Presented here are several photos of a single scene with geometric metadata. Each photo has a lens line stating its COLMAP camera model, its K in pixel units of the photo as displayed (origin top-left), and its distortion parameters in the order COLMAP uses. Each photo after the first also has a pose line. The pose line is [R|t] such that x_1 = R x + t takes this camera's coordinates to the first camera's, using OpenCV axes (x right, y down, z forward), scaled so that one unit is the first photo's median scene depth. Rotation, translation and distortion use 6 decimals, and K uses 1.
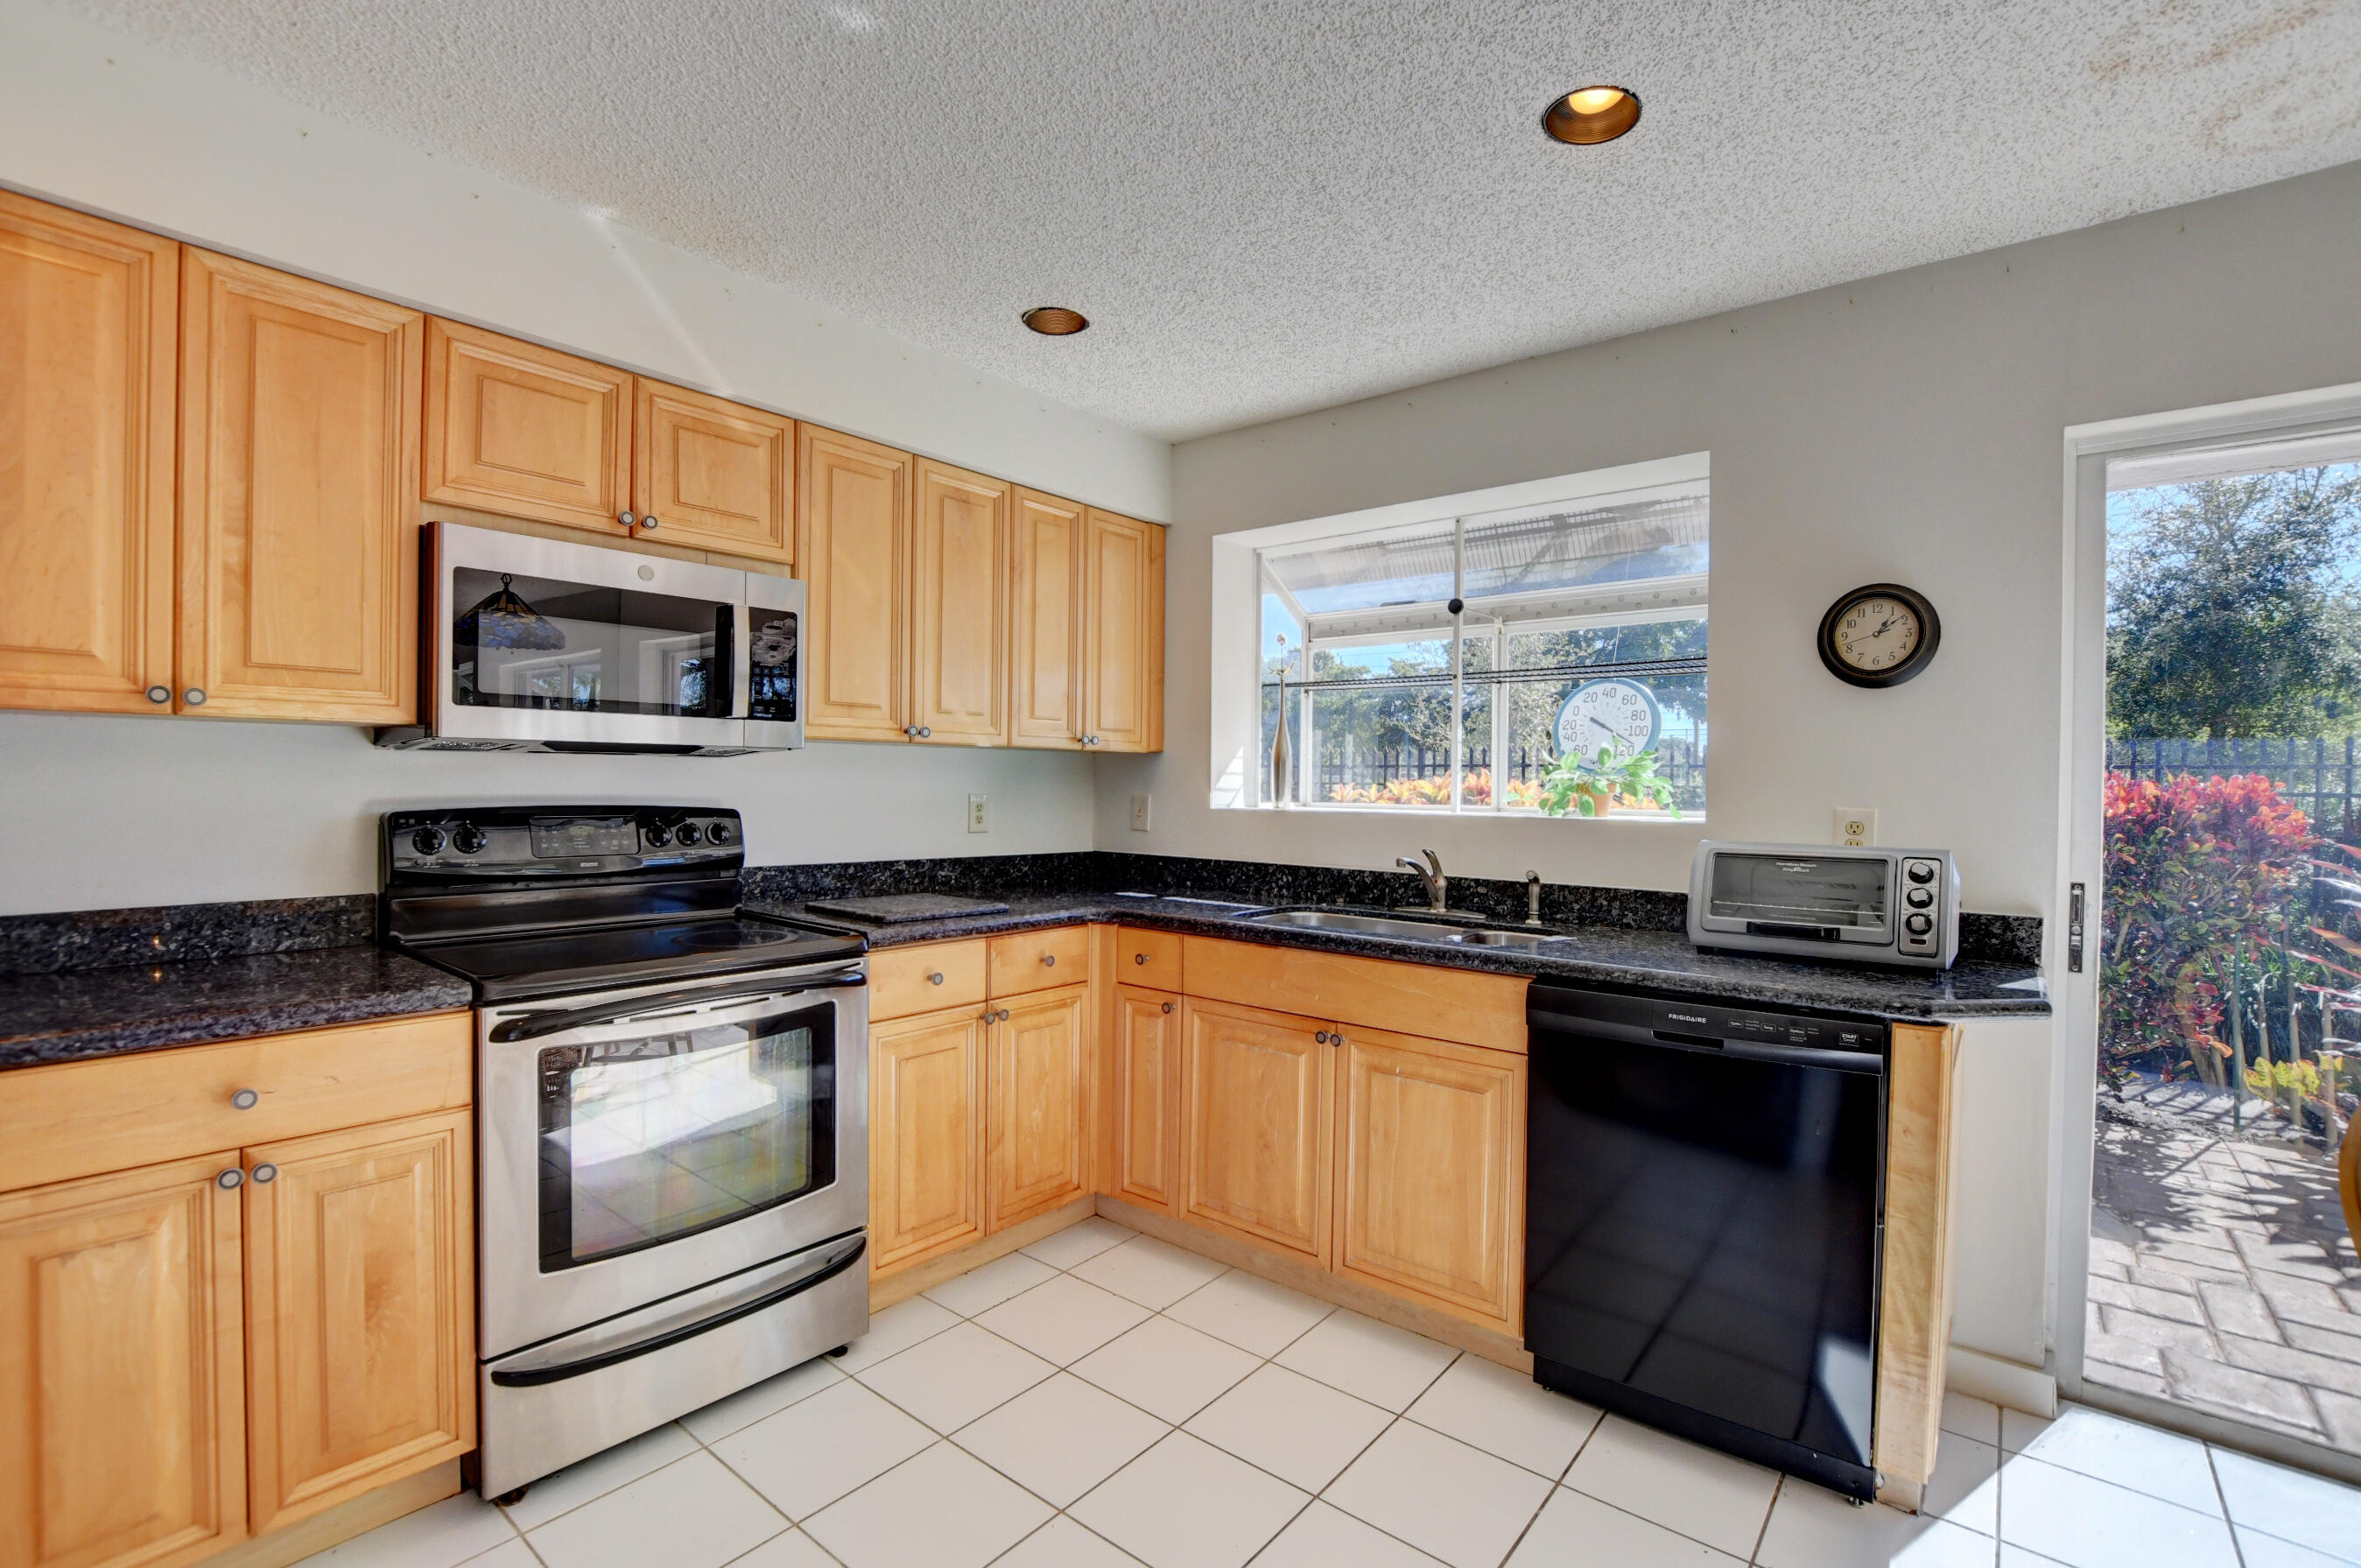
lens RADIAL K [[1048.4, 0, 1162.6], [0, 1048.4, 790.0], [0, 0, 1]] dist [-0.028484, 0.003578]
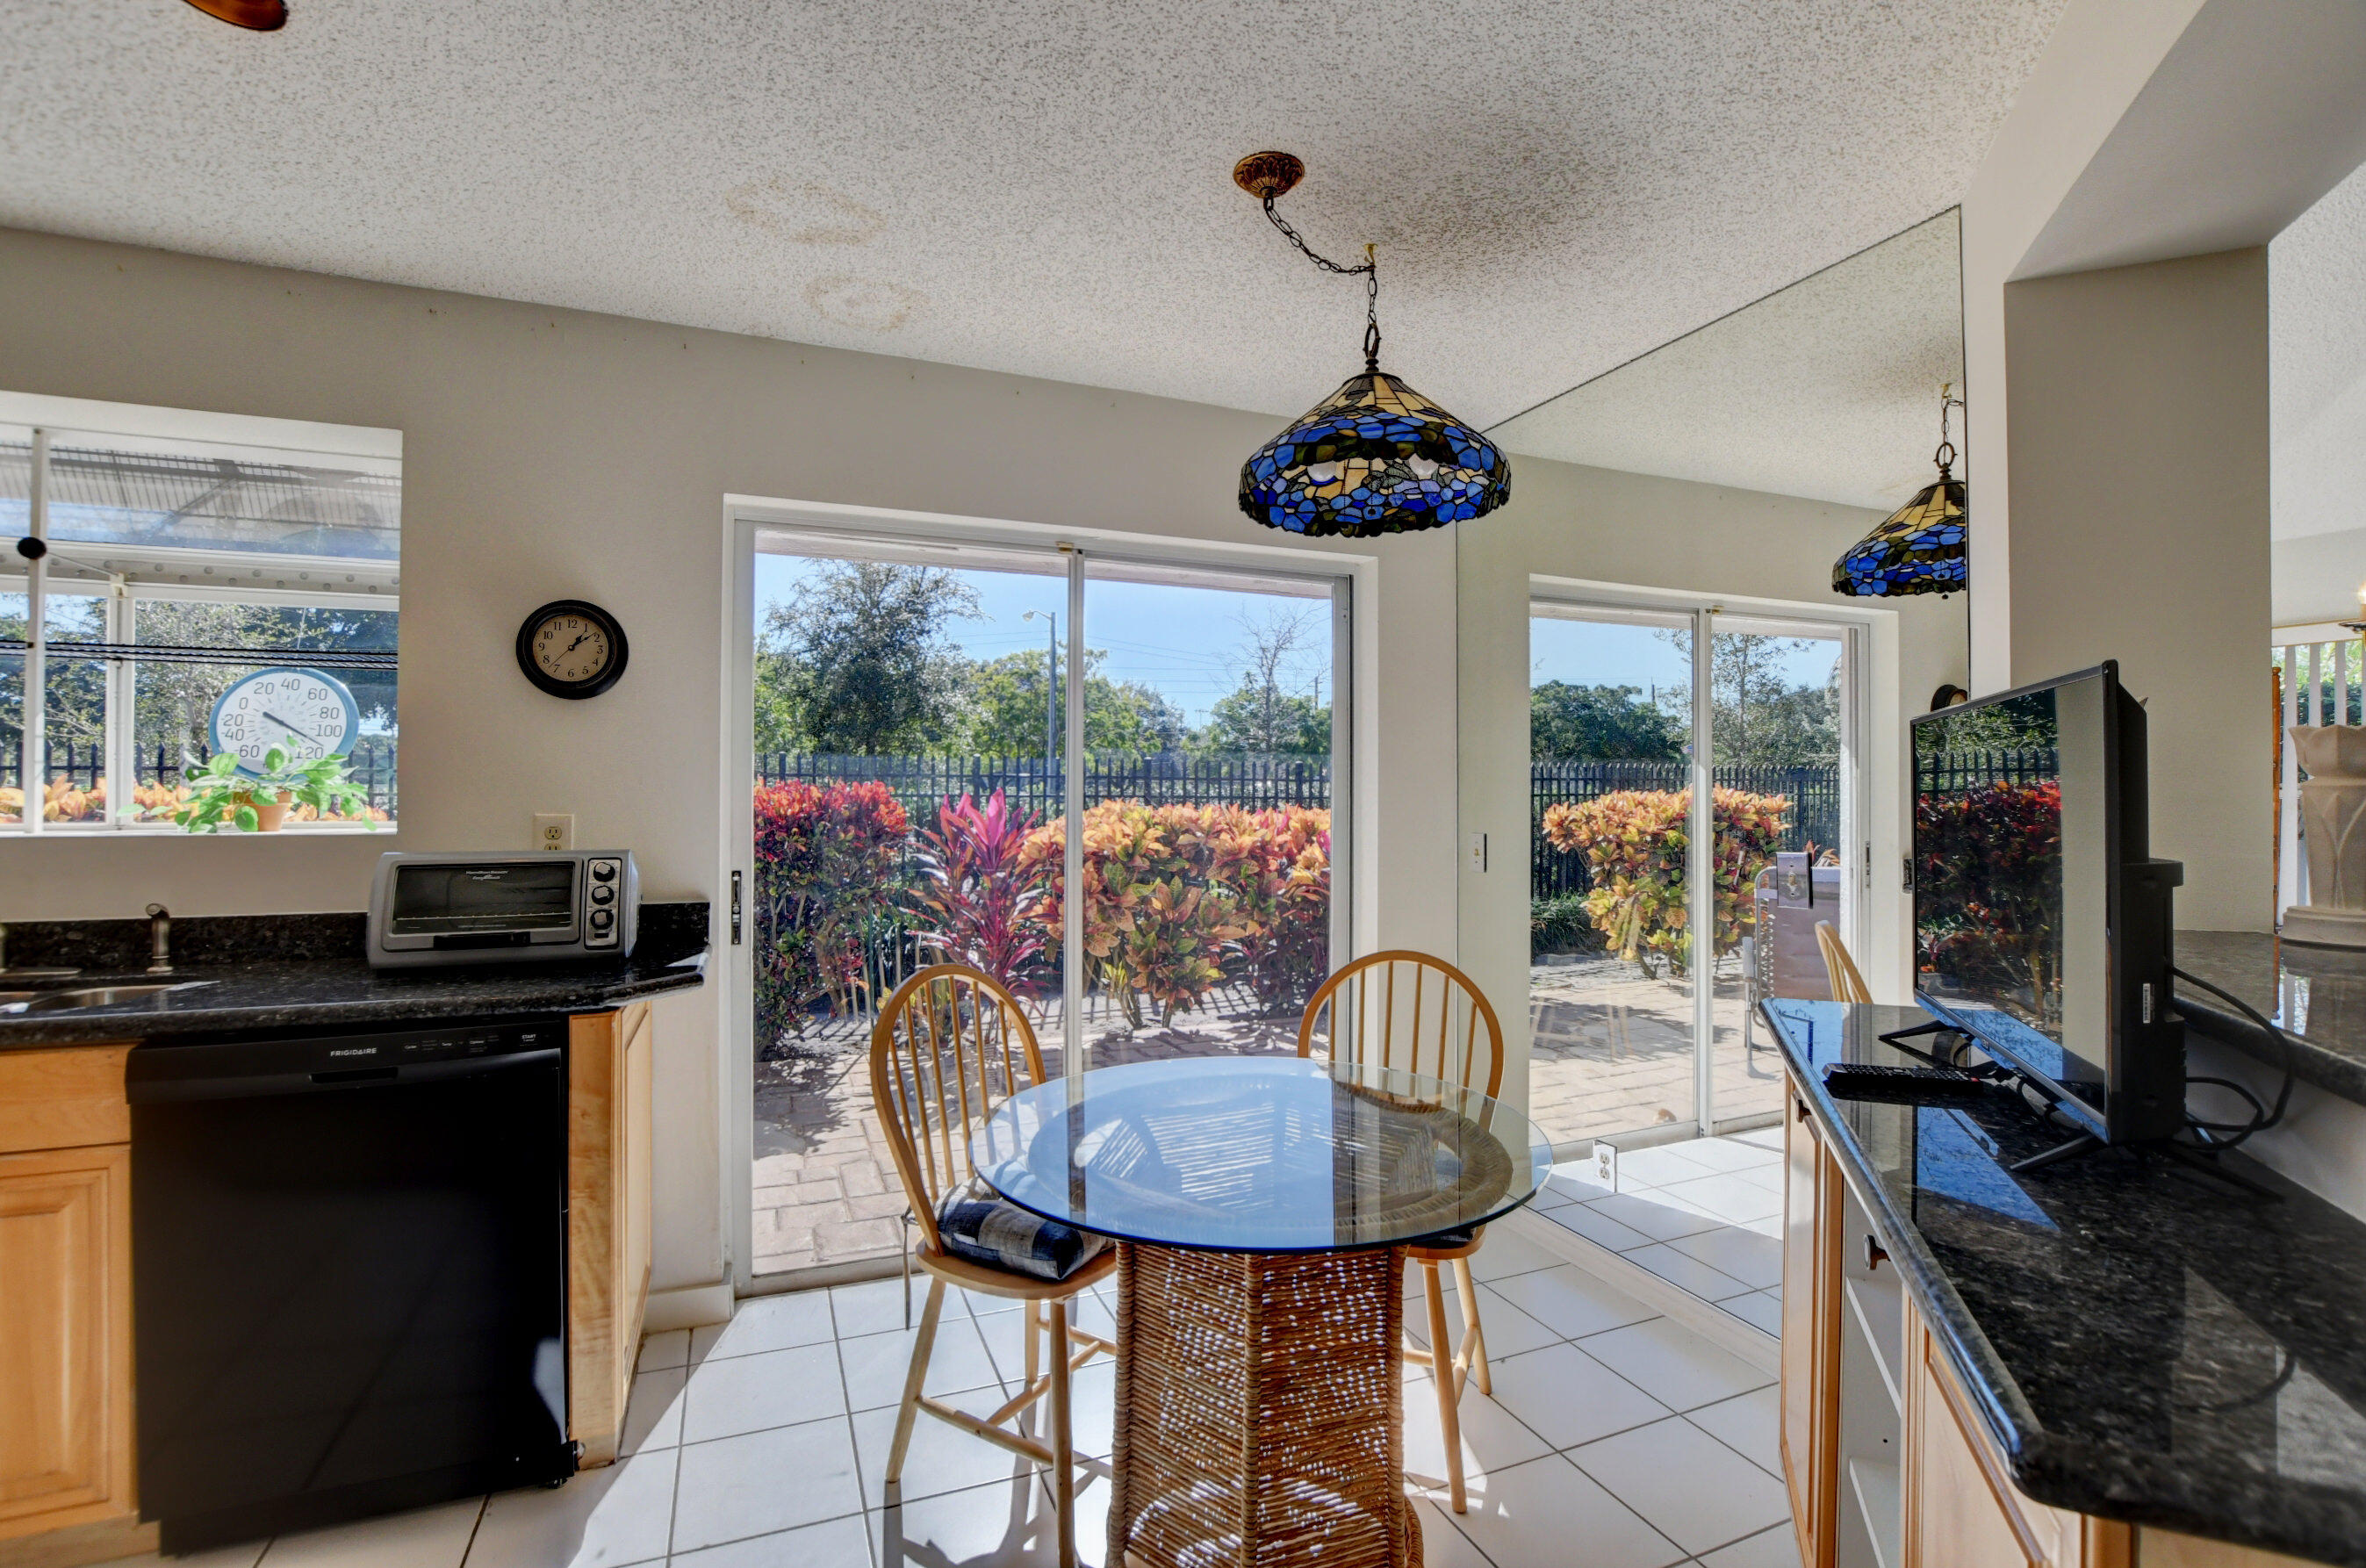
lens RADIAL K [[1050.6, 0, 1177.9], [0, 1050.6, 785.3], [0, 0, 1]] dist [-0.028484, 0.003578]
pose [[0.472720, -0.002300, 0.881209, 0.045090], [0.011609, 0.999926, -0.003618, 0.000269], [-0.881136, 0.011941, 0.472712, -0.041214]]
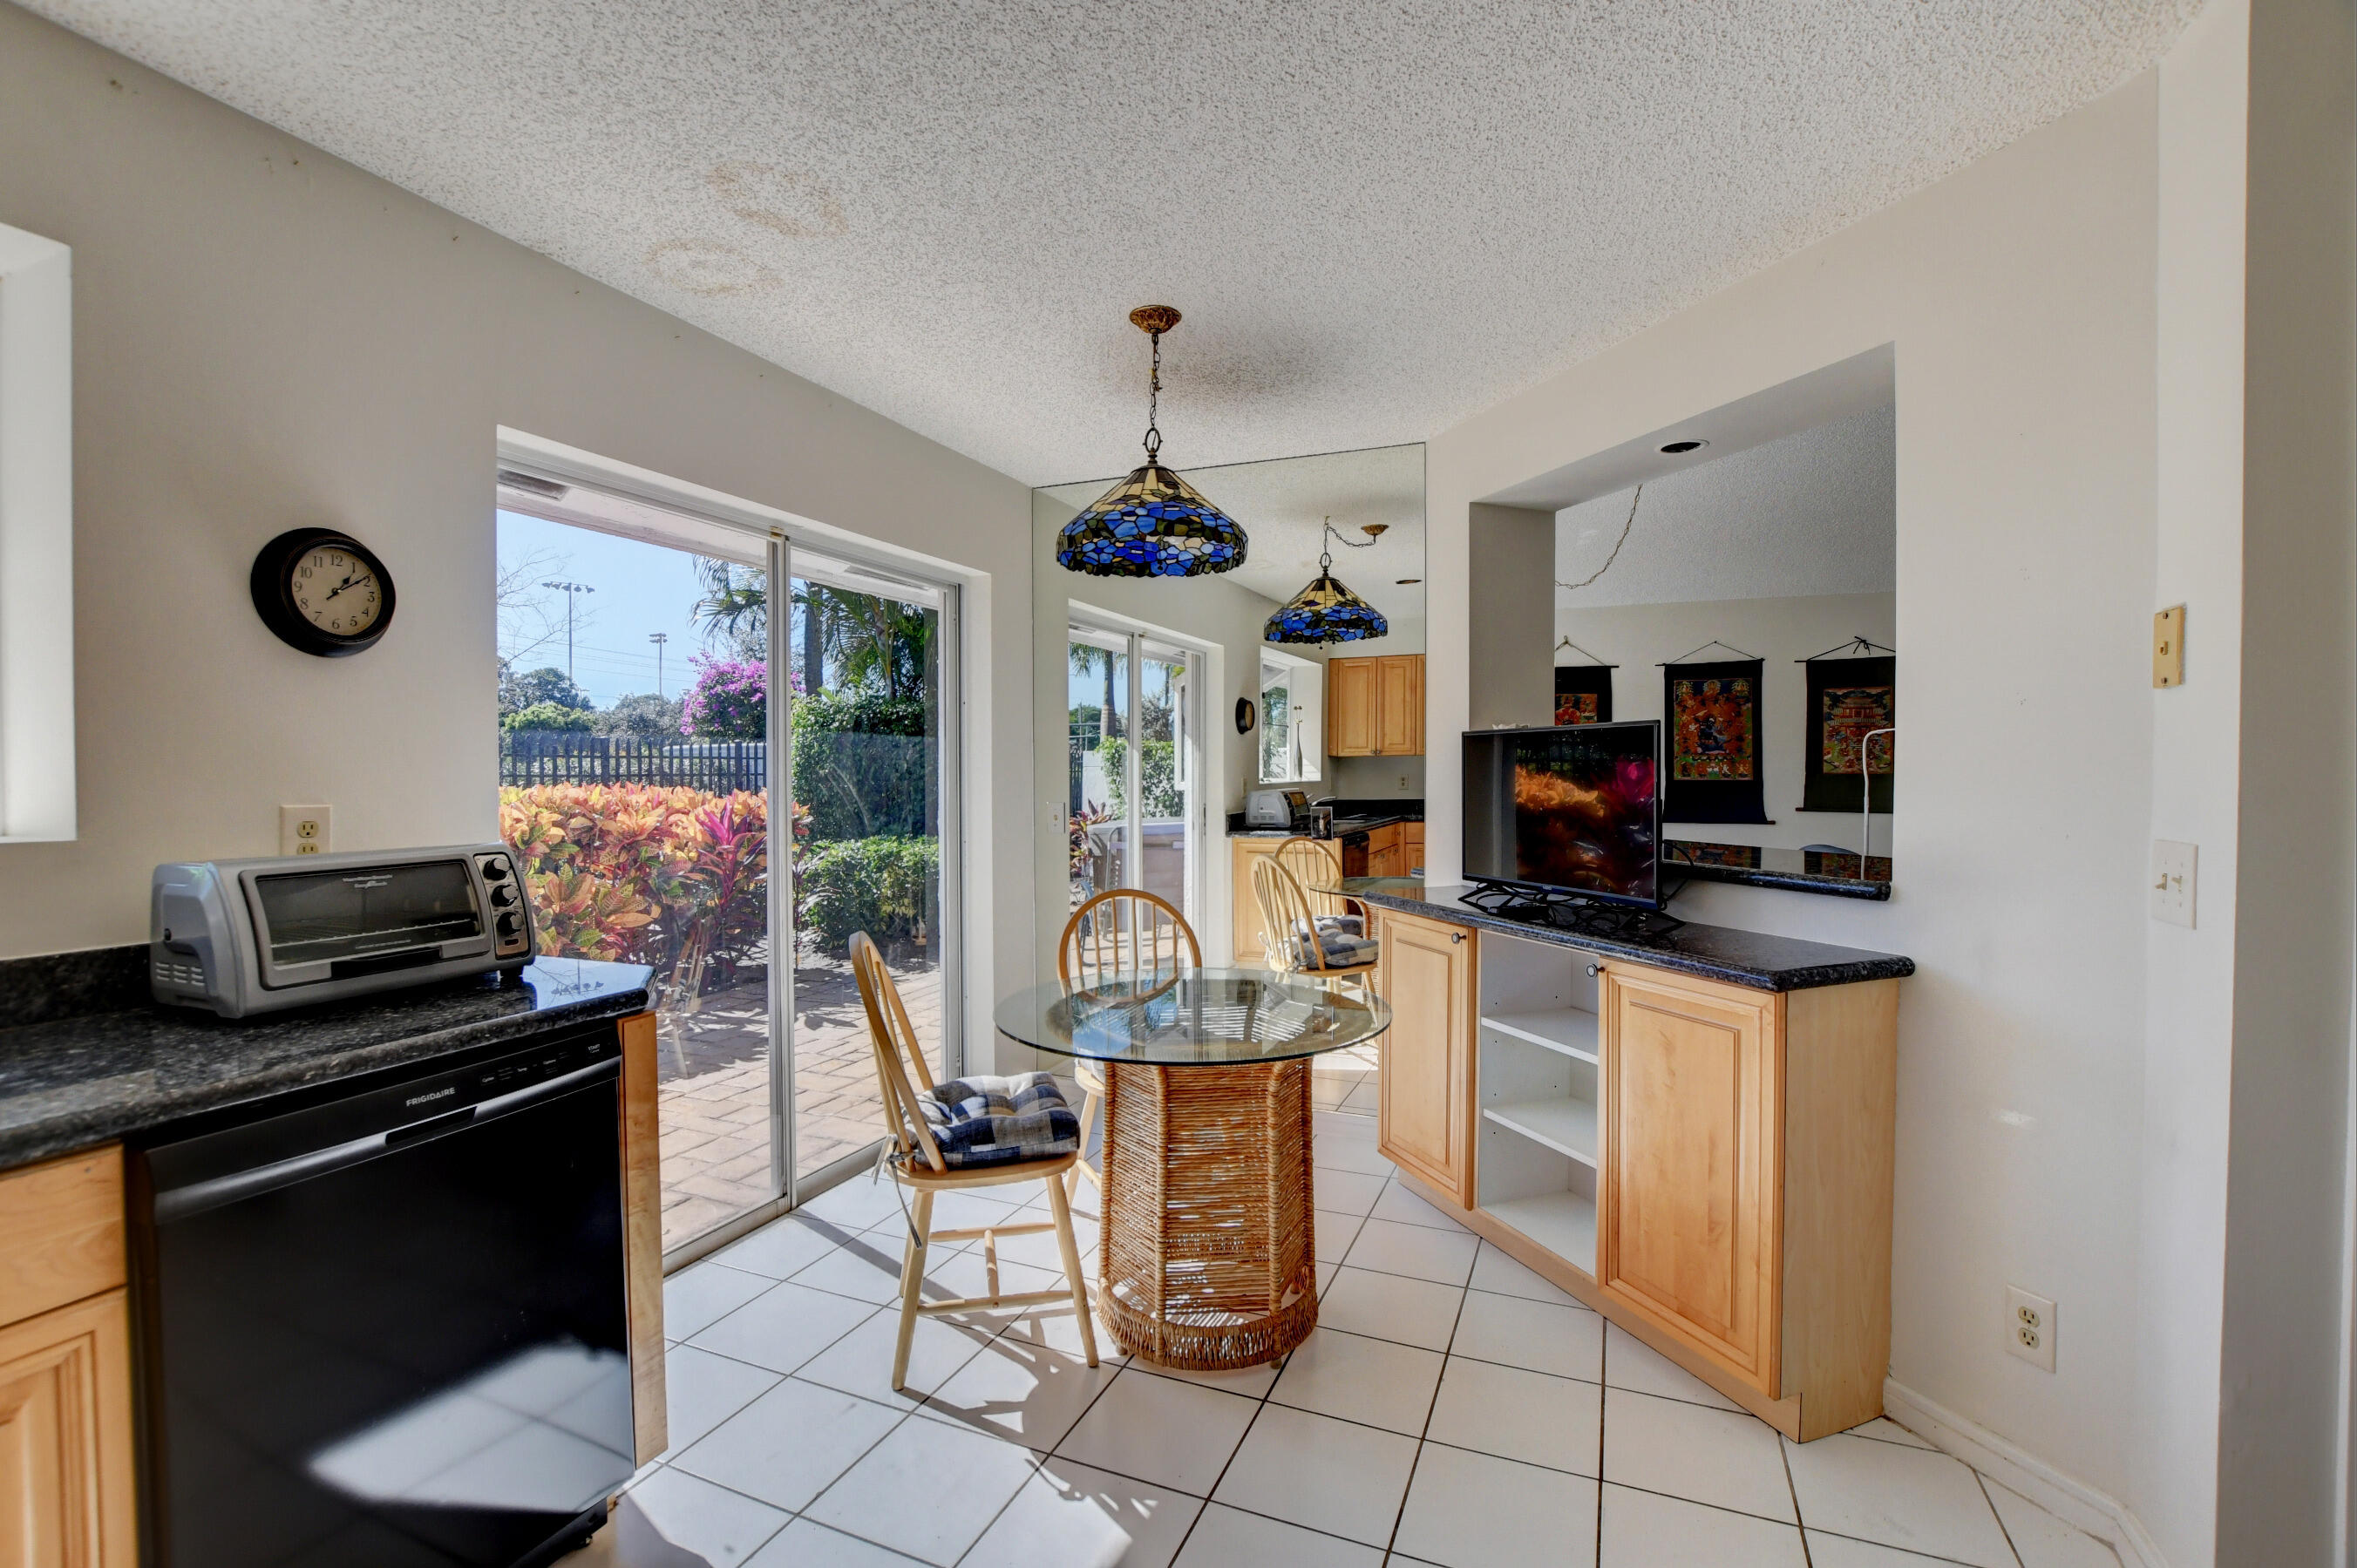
lens RADIAL K [[1046.6, 0, 1167.8], [0, 1046.6, 784.1], [0, 0, 1]] dist [-0.028484, 0.003578]
pose [[-0.287384, -0.023586, 0.957525, -0.268622], [0.008552, 0.999594, 0.027189, -0.013269], [-0.957777, 0.016002, -0.287066, 0.567607]]
